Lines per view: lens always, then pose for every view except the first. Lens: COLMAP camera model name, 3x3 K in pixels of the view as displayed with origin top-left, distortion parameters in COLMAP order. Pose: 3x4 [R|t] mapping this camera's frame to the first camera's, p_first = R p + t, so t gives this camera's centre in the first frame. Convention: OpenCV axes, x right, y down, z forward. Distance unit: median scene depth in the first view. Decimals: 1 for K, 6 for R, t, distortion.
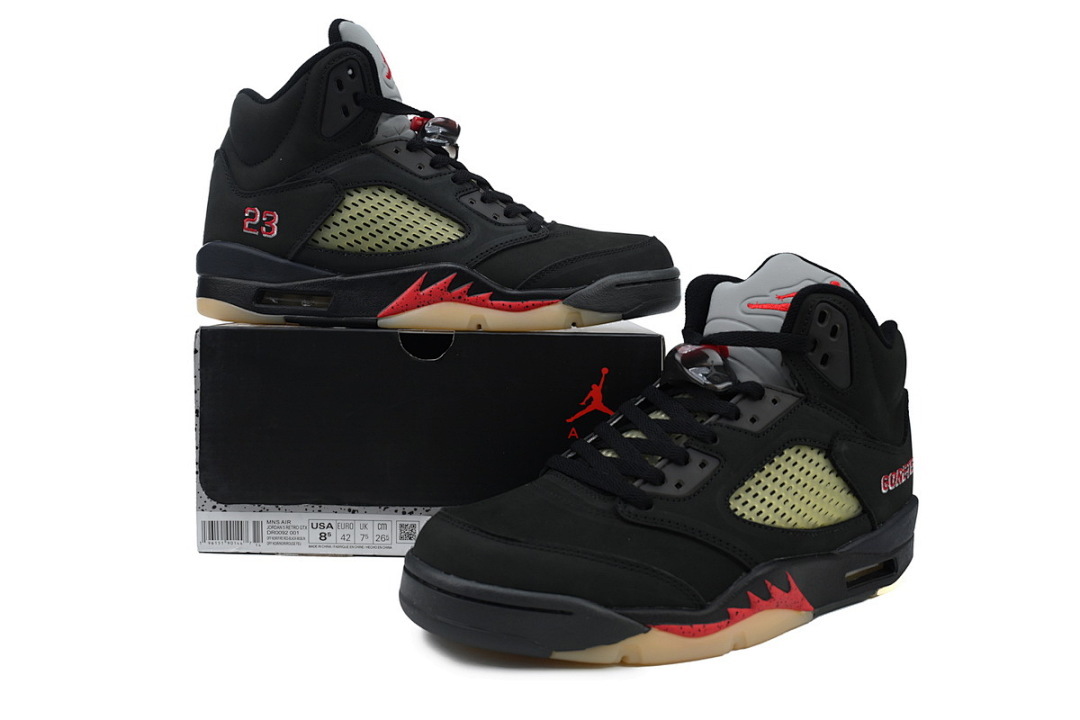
lens RADIAL K [[911.5, 0, 540.0], [0, 911.5, 360.0], [0, 0, 1]] dist [0.039982, 0.000003]
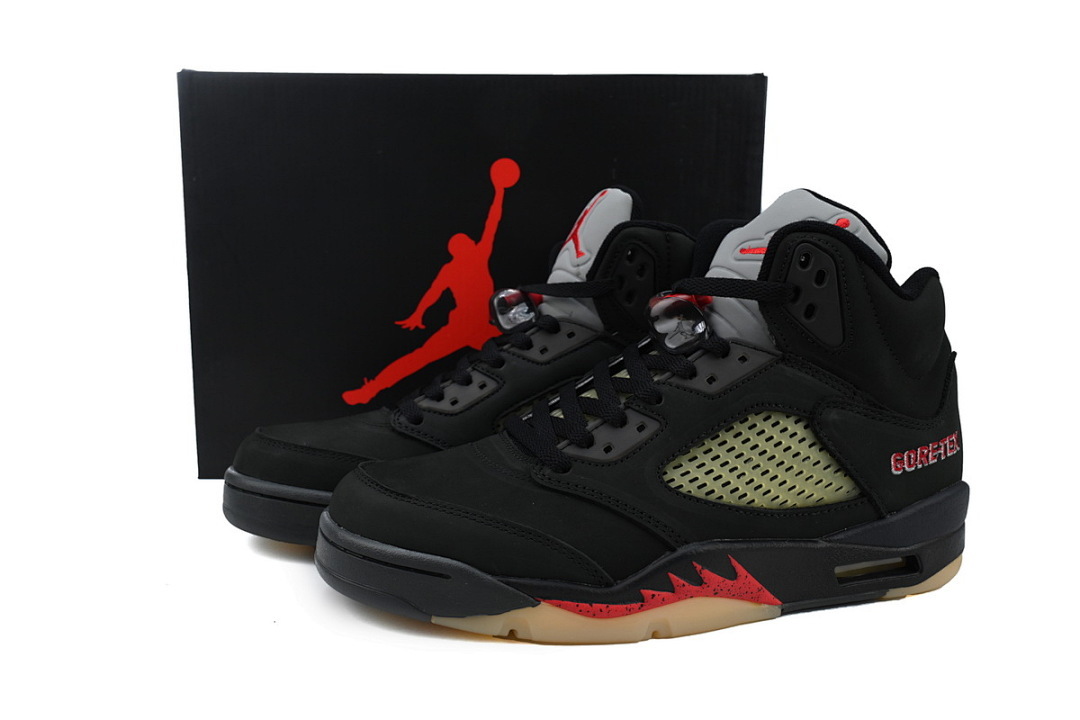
lens RADIAL K [[911.5, 0, 540.0], [0, 911.5, 360.0], [0, 0, 1]] dist [0.039982, 0.000003]
pose [[0.952691, 0.020606, -0.303243, 0.348521], [-0.013565, 0.999588, 0.025306, 0.027893], [0.303639, -0.019995, 0.952577, 0.129475]]
